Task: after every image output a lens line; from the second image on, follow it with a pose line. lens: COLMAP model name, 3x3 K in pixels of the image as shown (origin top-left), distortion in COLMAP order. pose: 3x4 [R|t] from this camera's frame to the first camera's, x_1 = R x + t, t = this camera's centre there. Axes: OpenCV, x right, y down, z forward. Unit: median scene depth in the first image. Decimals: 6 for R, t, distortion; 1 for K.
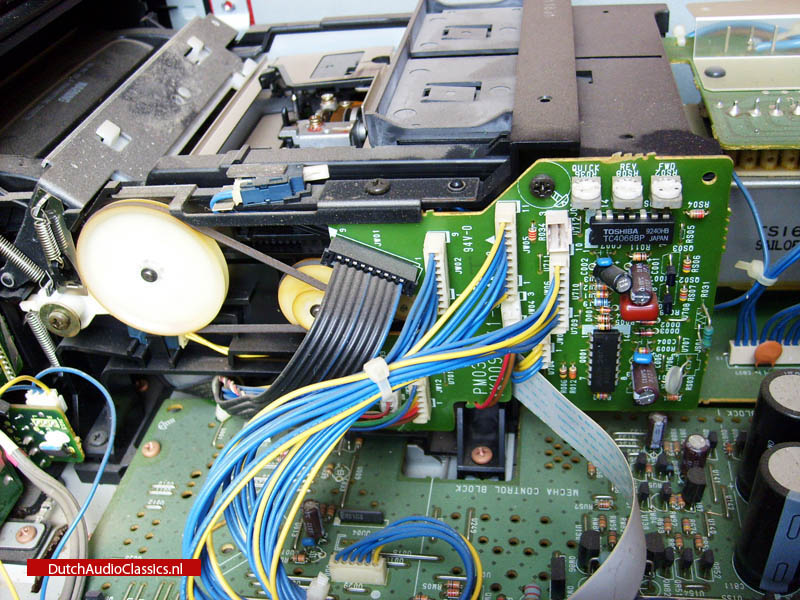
lens RADIAL K [[839.8, 0, 398.4], [0, 839.8, 302.8], [0, 0, 1]] dist [-0.121661, 0.000000]
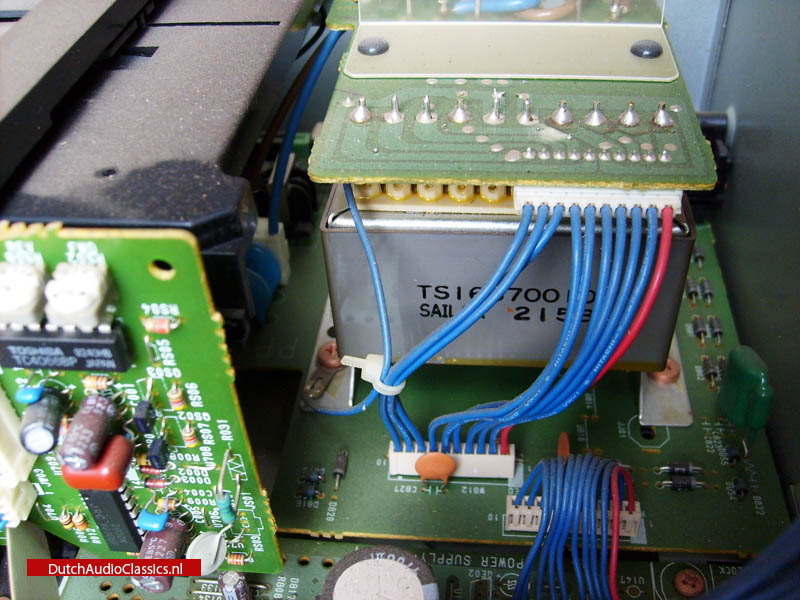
lens RADIAL K [[839.8, 0, 403.5], [0, 839.8, 298.8], [0, 0, 1]] dist [-0.121661, 0.000000]
pose [[0.997150, 0.011218, 0.074604, 0.399122], [-0.016728, 0.997144, 0.073654, -0.140083], [-0.073565, -0.074692, 0.994489, 0.339094]]
